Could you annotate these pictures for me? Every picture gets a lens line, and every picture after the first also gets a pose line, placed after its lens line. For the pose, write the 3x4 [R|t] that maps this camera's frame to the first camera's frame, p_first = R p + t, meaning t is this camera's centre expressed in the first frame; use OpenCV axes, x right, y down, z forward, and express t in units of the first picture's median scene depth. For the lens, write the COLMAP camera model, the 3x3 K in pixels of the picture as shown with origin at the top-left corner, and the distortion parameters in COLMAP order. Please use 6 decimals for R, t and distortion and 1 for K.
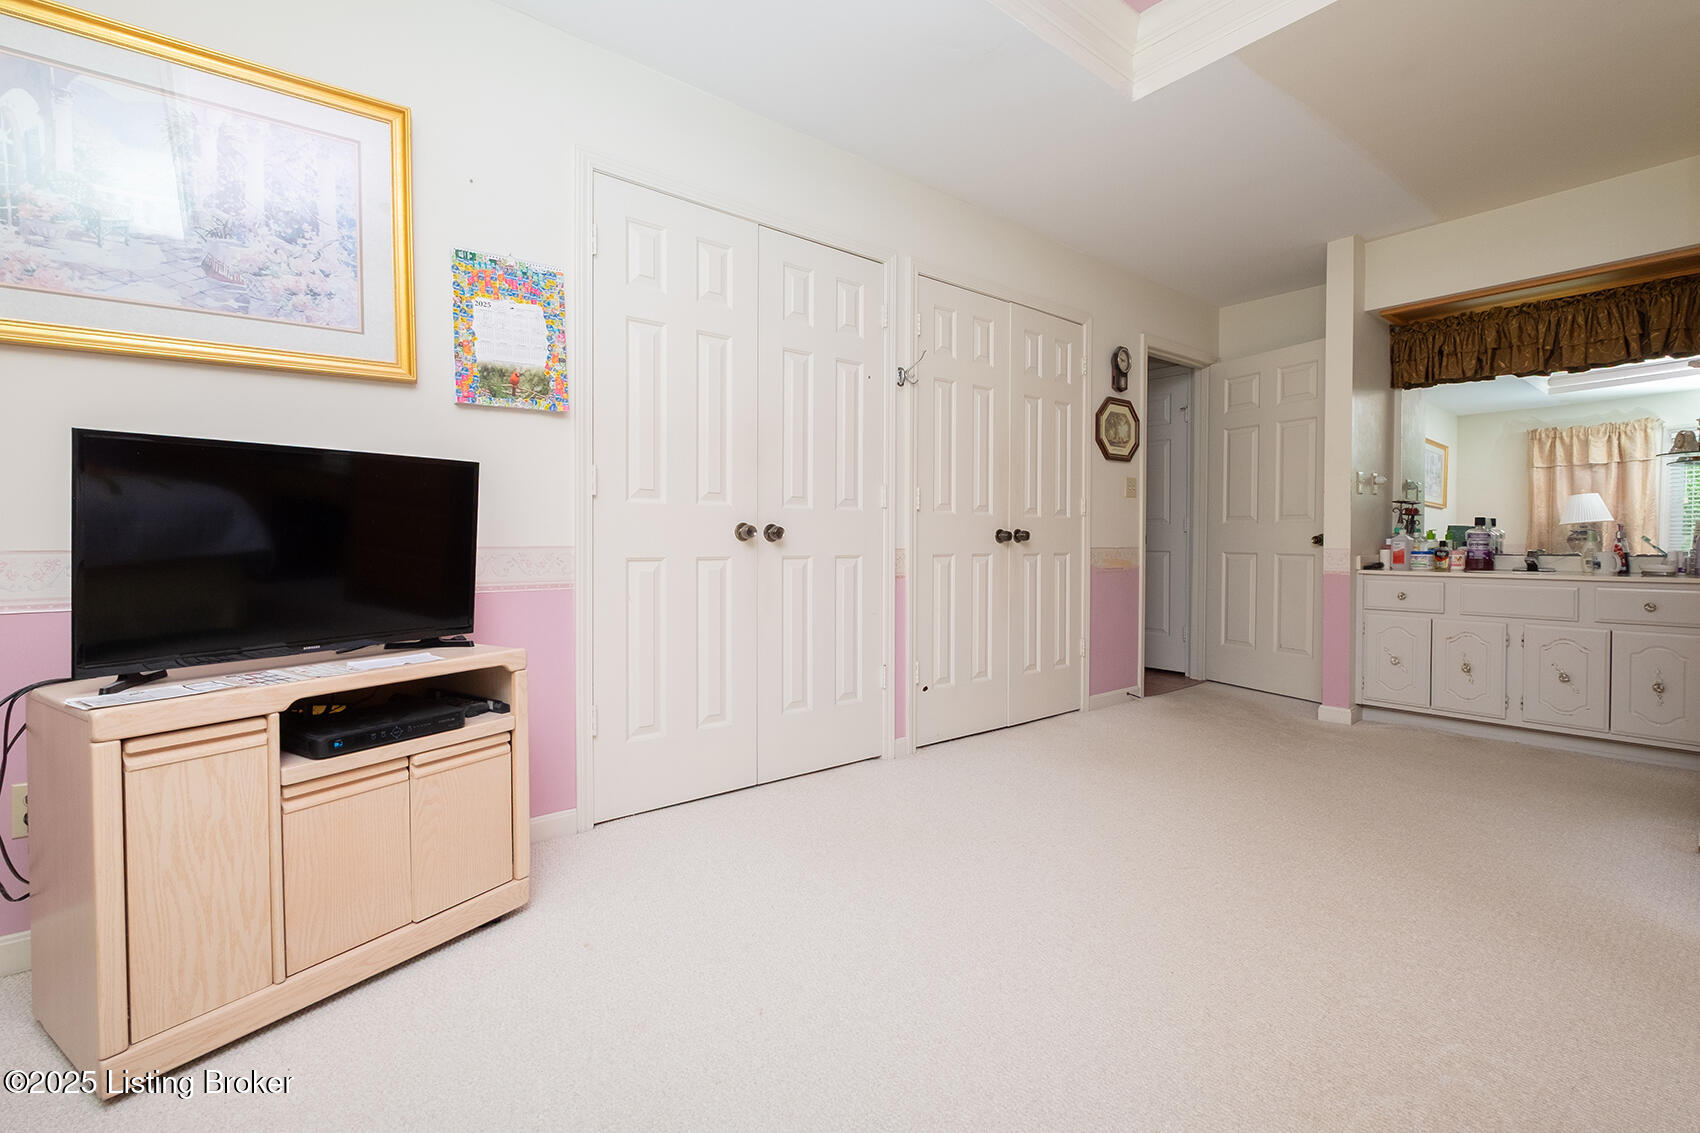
lens RADIAL K [[759.9, 0, 855.1], [0, 759.9, 556.7], [0, 0, 1]] dist [-0.000144, -0.000248]
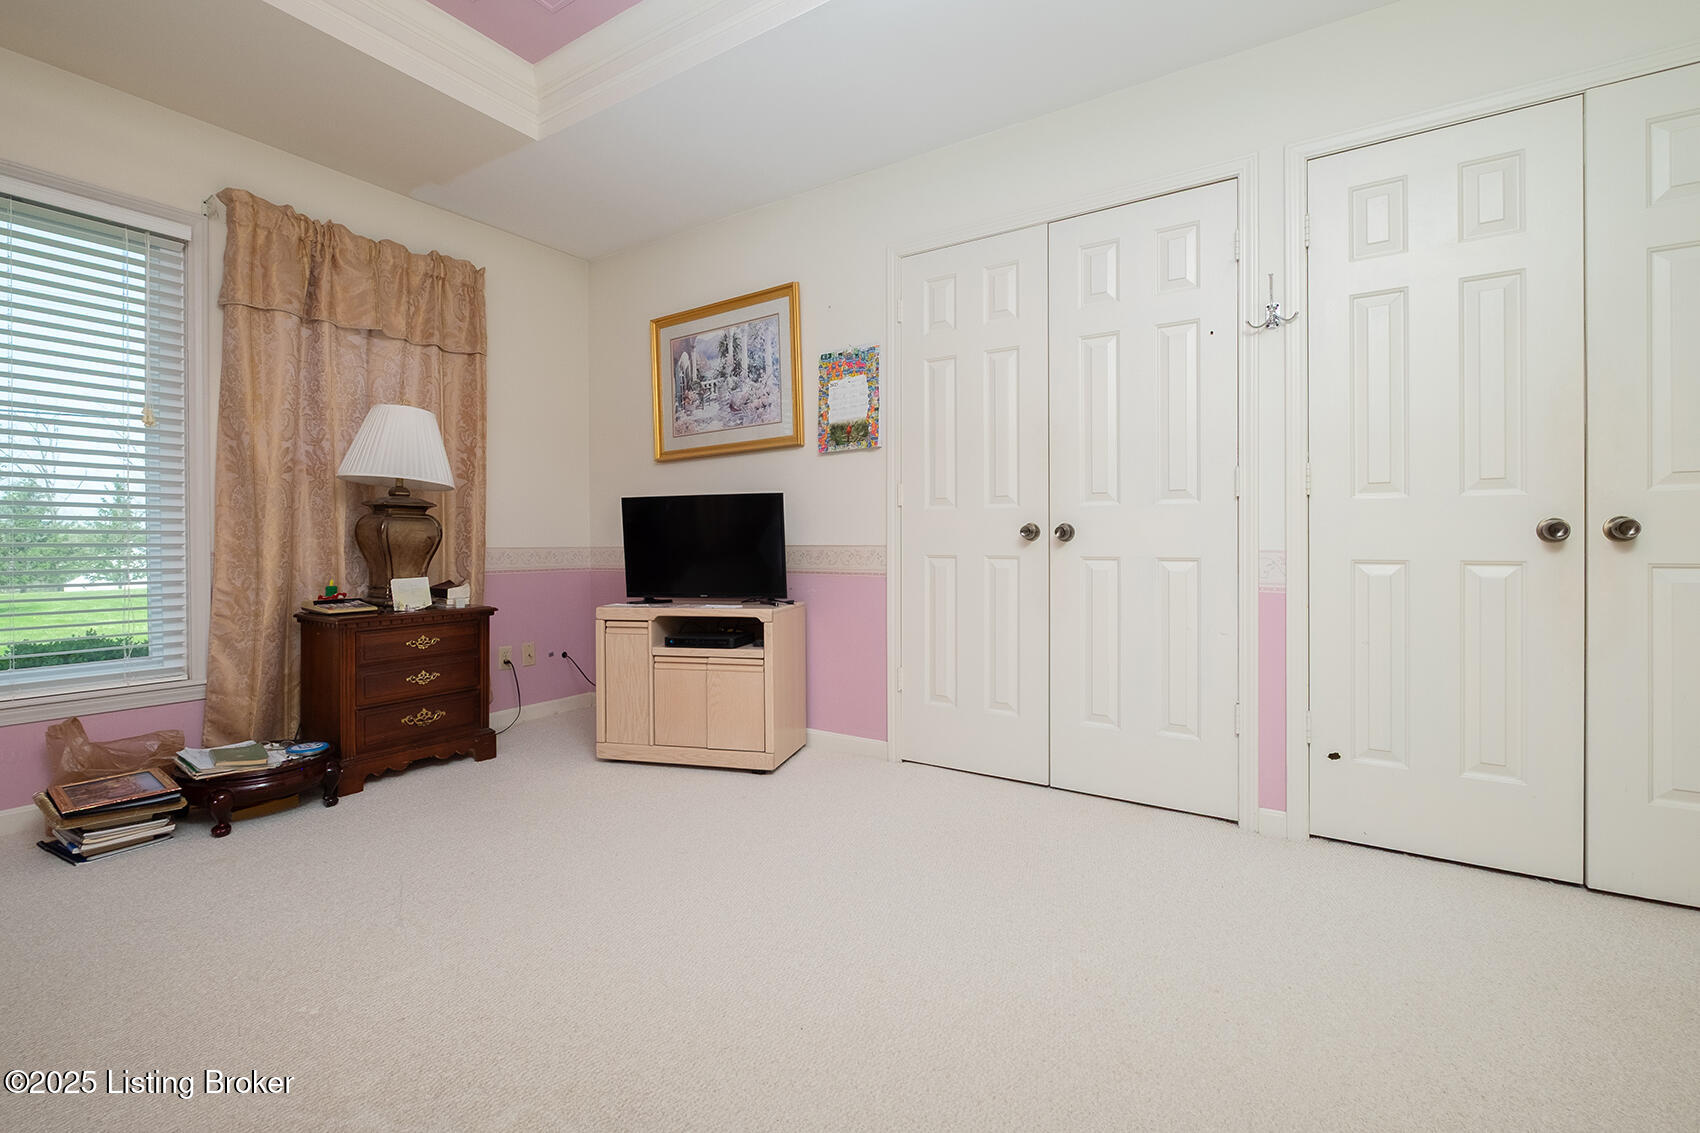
lens RADIAL K [[759.9, 0, 856.6], [0, 759.9, 558.3], [0, 0, 1]] dist [-0.000144, -0.000248]
pose [[0.289136, 0.014671, -0.957176, 0.979490], [-0.021018, 0.999739, 0.008974, -0.001763], [0.957057, 0.017523, 0.289369, 0.613747]]
